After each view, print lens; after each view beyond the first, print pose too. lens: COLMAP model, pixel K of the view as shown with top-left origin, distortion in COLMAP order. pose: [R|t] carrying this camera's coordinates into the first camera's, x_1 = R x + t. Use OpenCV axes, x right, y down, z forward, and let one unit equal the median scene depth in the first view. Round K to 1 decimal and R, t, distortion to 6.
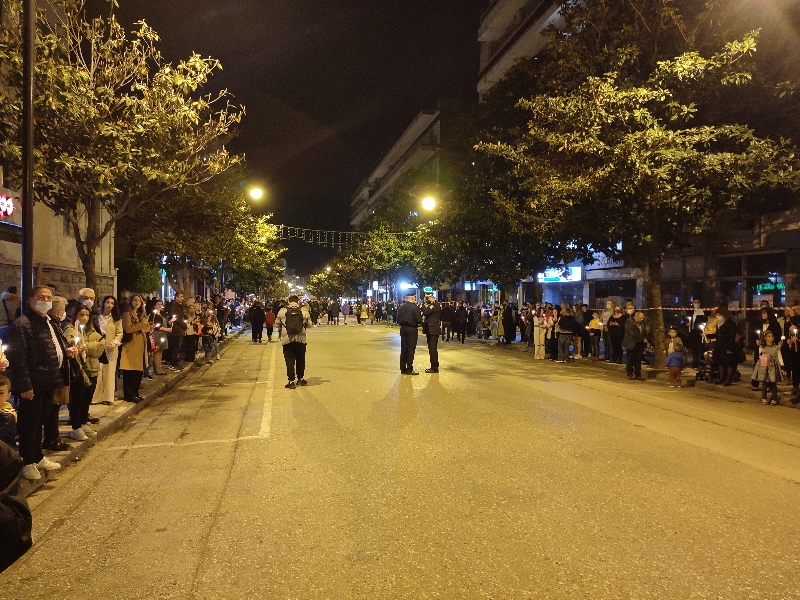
lens RADIAL K [[564.7, 0, 400.5], [0, 564.7, 300.9], [0, 0, 1]] dist [0.020630, -0.010852]
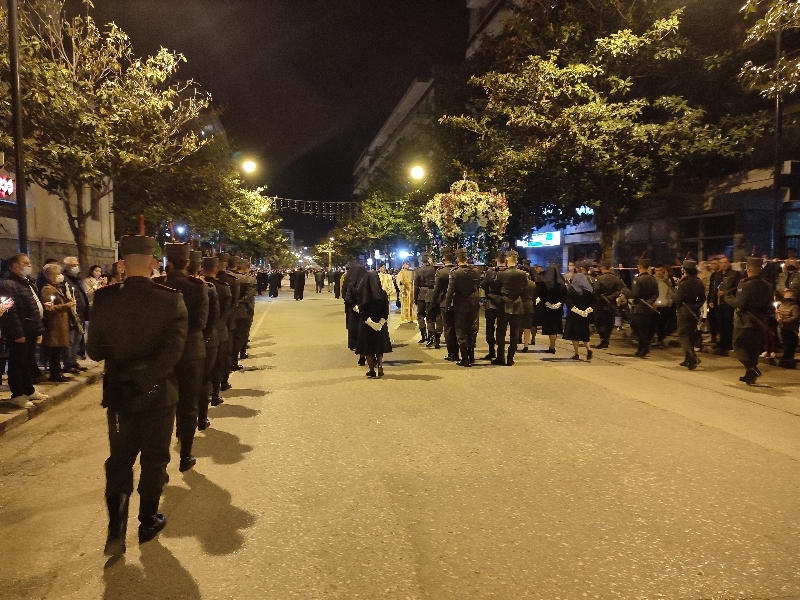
lens RADIAL K [[564.7, 0, 399.2], [0, 564.7, 298.2], [0, 0, 1]] dist [0.020630, -0.010852]
pose [[0.999683, -0.017538, -0.018045, 0.088910], [0.018424, 0.998571, 0.050171, 0.009829], [0.017139, -0.050488, 0.998578, -0.107853]]
